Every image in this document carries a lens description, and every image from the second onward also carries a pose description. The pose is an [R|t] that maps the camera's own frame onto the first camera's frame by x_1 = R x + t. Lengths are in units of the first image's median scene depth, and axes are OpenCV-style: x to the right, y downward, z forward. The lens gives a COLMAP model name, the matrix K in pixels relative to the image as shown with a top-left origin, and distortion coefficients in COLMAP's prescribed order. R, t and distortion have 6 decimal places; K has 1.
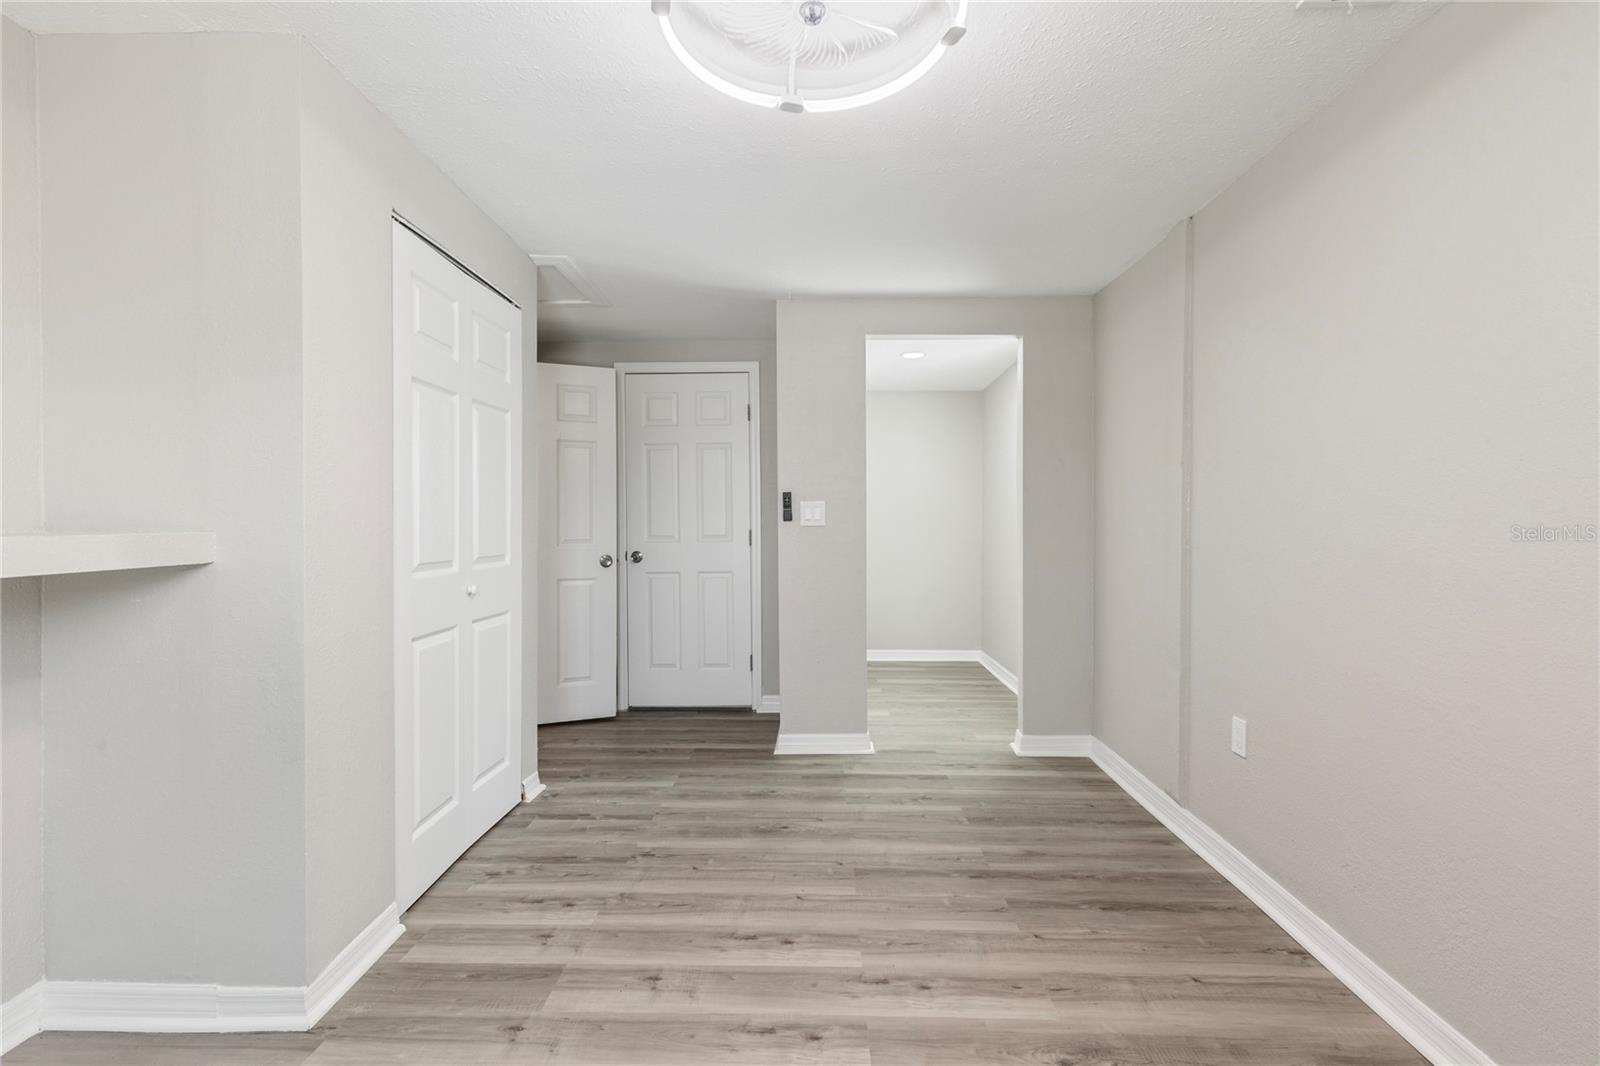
lens RADIAL K [[728.3, 0, 801.6], [0, 728.3, 534.9], [0, 0, 1]] dist [0.004334, -0.000914]
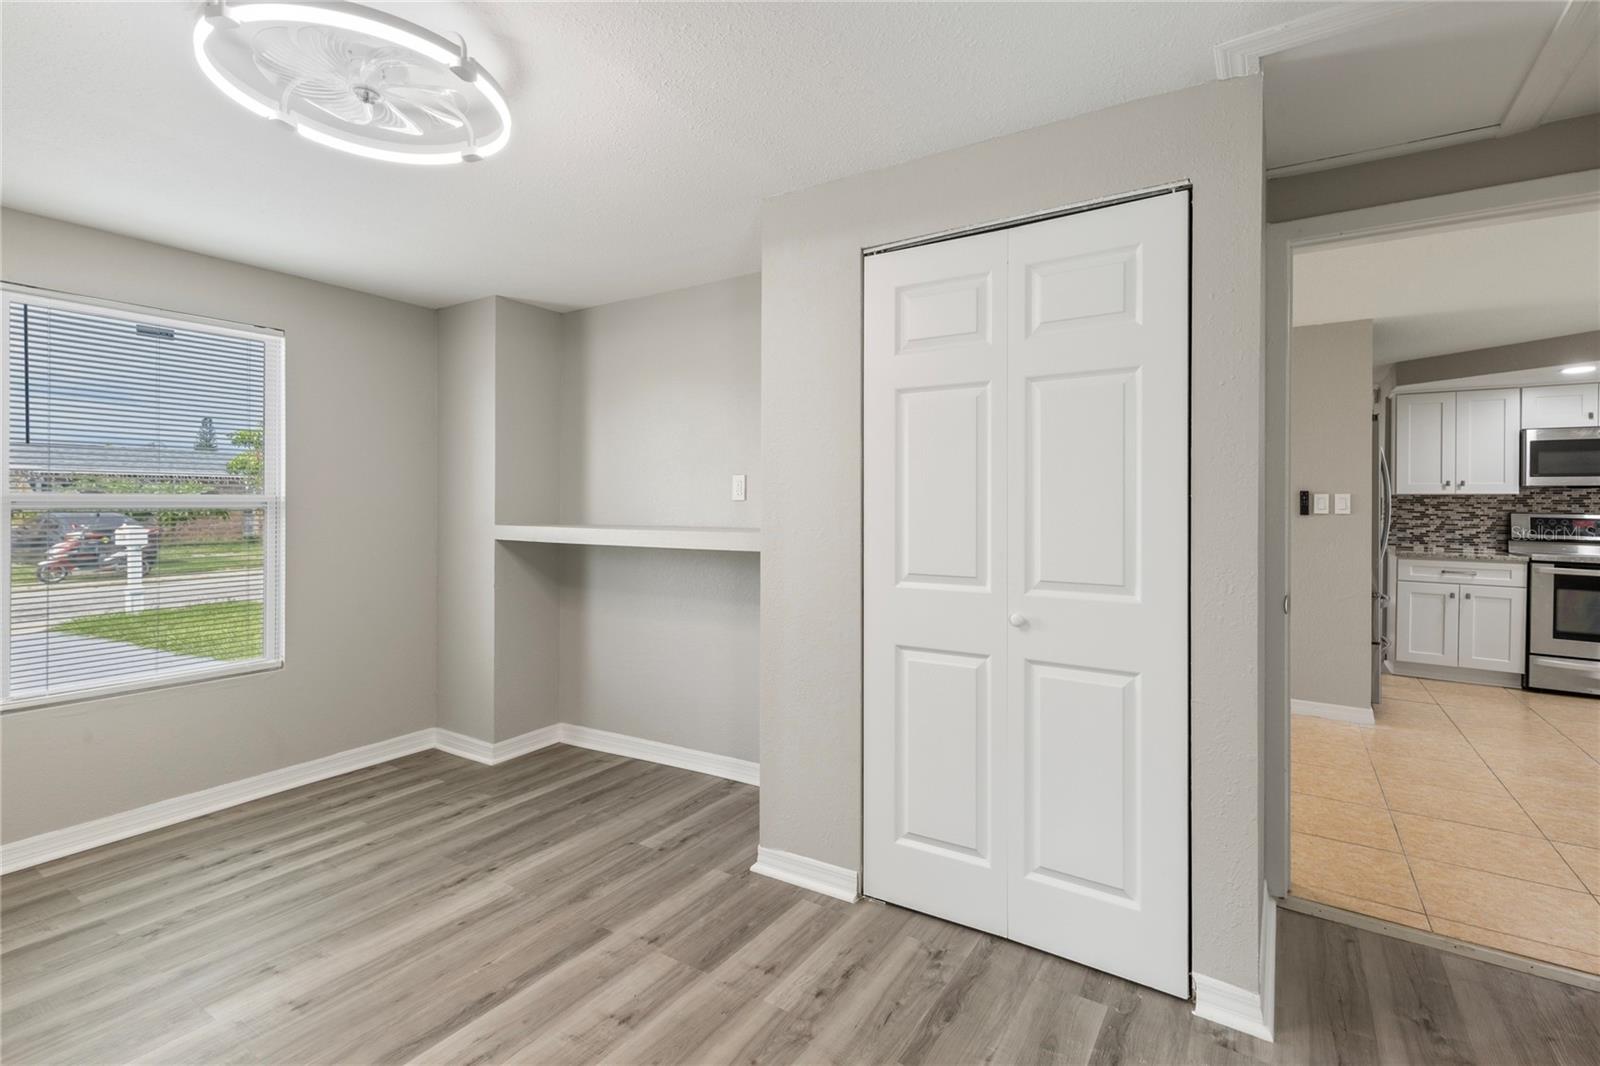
lens RADIAL K [[728.3, 0, 806.8], [0, 728.3, 522.4], [0, 0, 1]] dist [0.004334, -0.000914]
pose [[-0.529018, 0.004655, -0.848598, 0.403880], [-0.021858, 0.999578, 0.019110, -0.048129], [0.848329, 0.028658, -0.528693, 1.443573]]
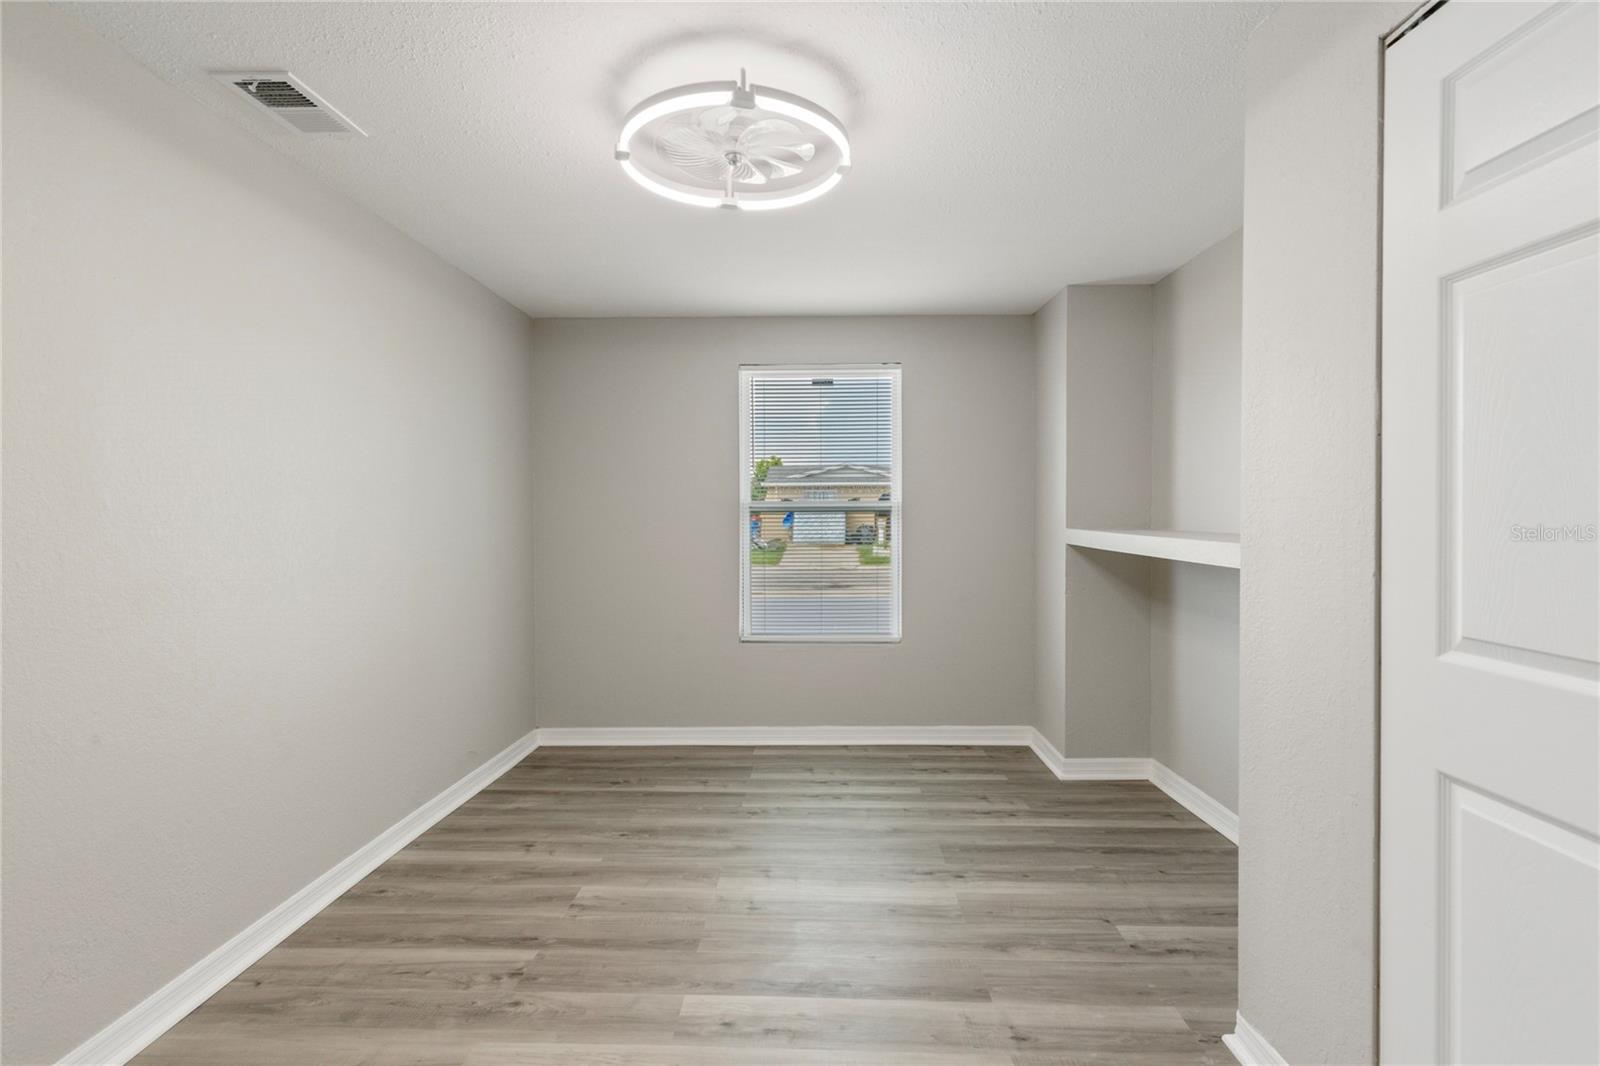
lens RADIAL K [[728.3, 0, 800.6], [0, 728.3, 530.6], [0, 0, 1]] dist [0.004334, -0.000914]
pose [[-0.999839, -0.012370, 0.013004, -0.071158], [-0.011789, 0.998967, 0.043877, -0.052724], [-0.013534, 0.043717, -0.998952, 1.544056]]
